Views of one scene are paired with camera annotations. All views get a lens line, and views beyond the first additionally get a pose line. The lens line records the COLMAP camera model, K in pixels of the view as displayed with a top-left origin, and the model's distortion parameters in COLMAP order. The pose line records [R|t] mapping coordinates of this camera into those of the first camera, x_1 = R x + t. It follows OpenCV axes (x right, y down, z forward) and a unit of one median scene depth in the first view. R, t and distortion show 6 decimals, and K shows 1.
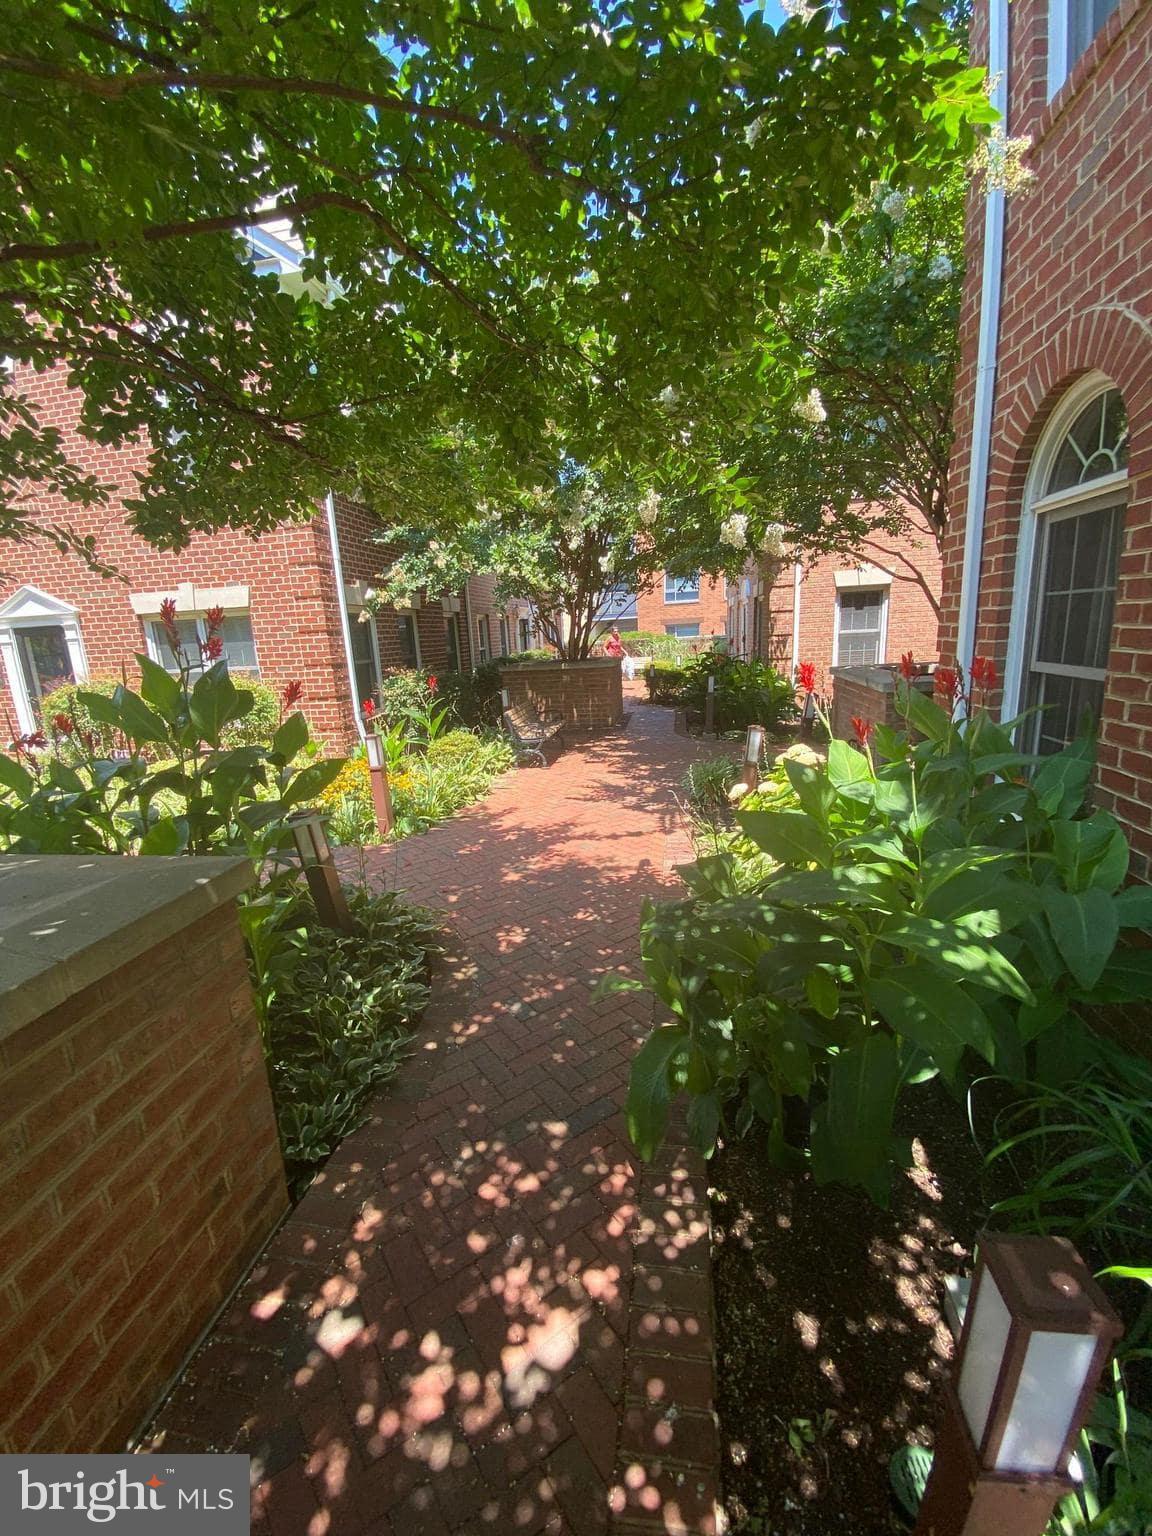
lens RADIAL K [[629.9, 0, 576.0], [0, 629.9, 768.0], [0, 0, 1]] dist [0.017615, -0.020608]
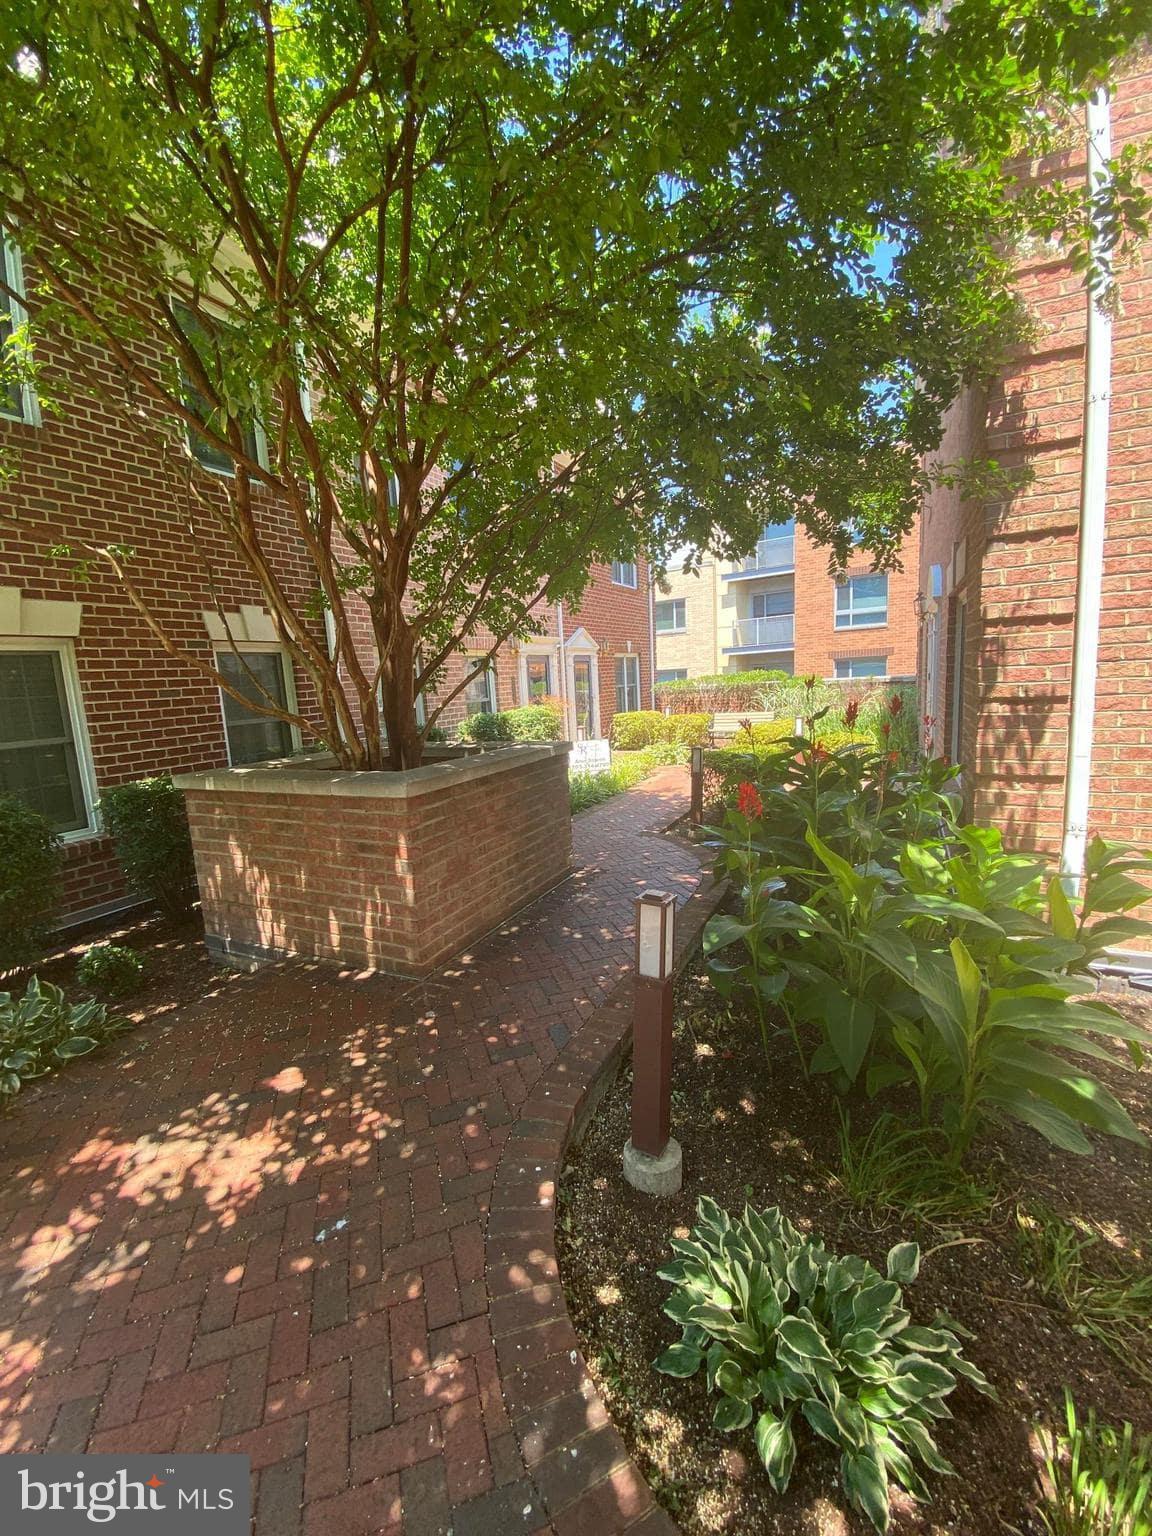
lens RADIAL K [[629.9, 0, 576.0], [0, 629.9, 768.0], [0, 0, 1]] dist [0.017615, -0.020608]
pose [[0.954880, 0.039043, -0.294414, 0.184695], [-0.054738, 0.997475, -0.045256, -0.133286], [0.291903, 0.059329, 0.954606, 0.570118]]
